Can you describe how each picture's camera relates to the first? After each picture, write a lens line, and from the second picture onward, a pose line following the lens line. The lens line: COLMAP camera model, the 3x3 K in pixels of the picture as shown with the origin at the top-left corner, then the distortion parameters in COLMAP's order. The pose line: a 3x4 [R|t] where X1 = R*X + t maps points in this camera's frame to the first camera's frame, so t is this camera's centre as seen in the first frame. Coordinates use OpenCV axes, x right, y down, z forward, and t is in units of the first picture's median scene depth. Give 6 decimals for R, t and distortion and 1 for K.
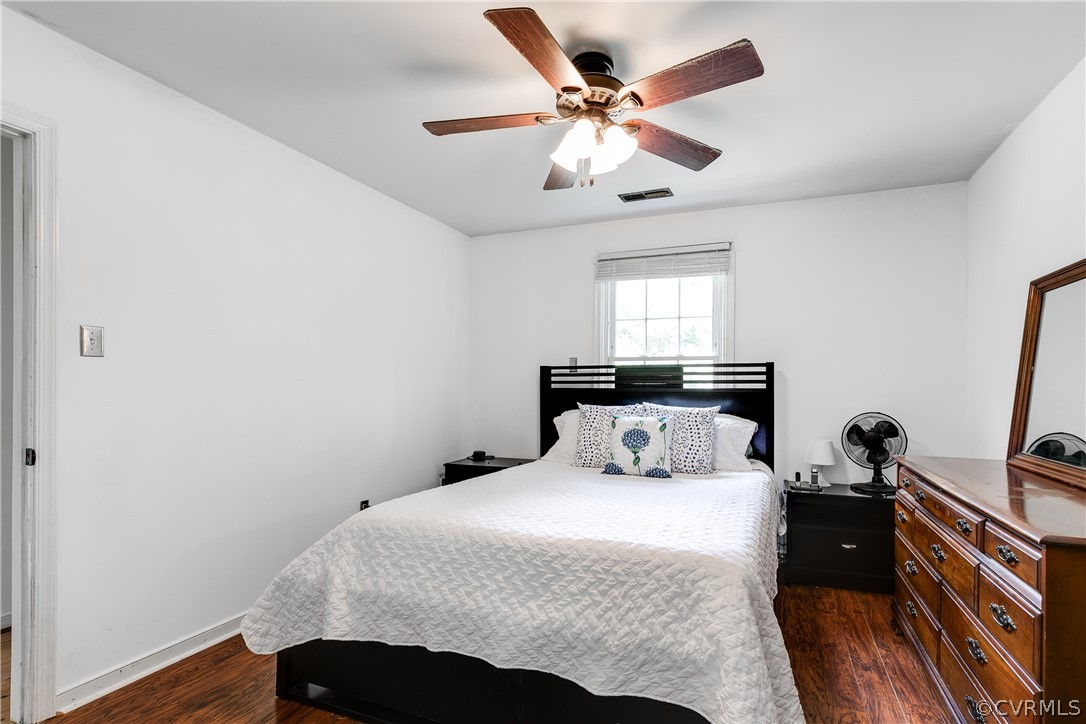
lens RADIAL K [[482.2, 0, 544.1], [0, 482.2, 386.3], [0, 0, 1]] dist [0.003184, 0.000155]
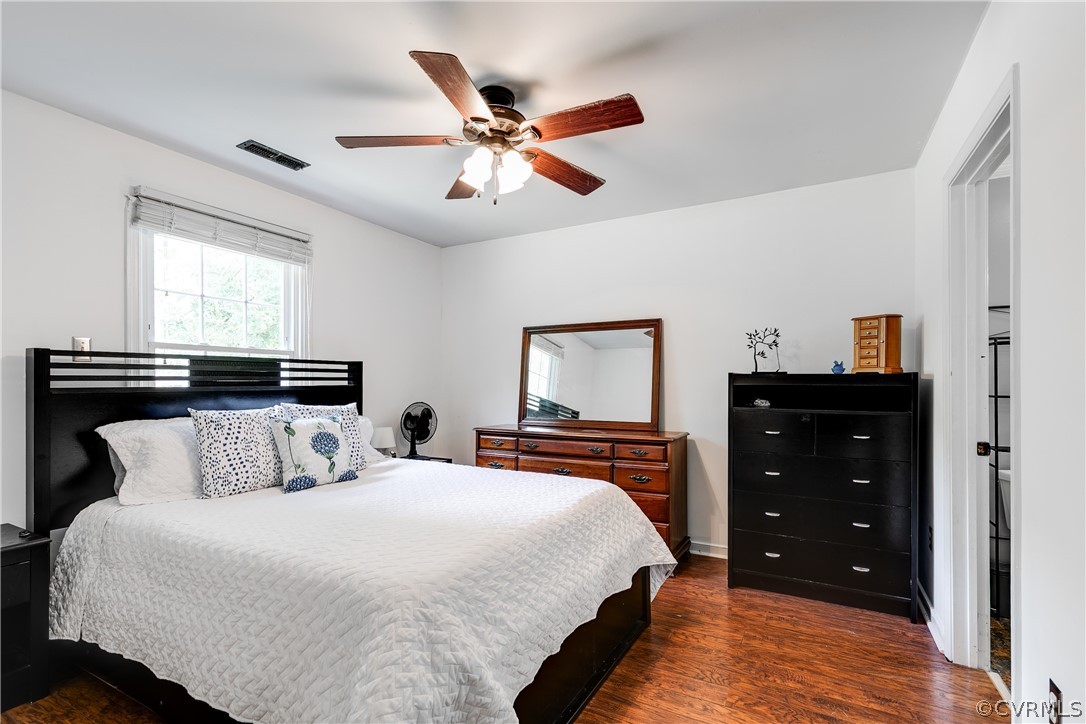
lens RADIAL K [[506.0, 0, 544.1], [0, 506.0, 381.6], [0, 0, 1]] dist [0.004167, -0.000485]
pose [[0.136560, -0.001886, 0.990630, -0.593787], [0.000875, 0.999998, 0.001784, -0.005385], [-0.990631, 0.000623, 0.136562, 0.412574]]
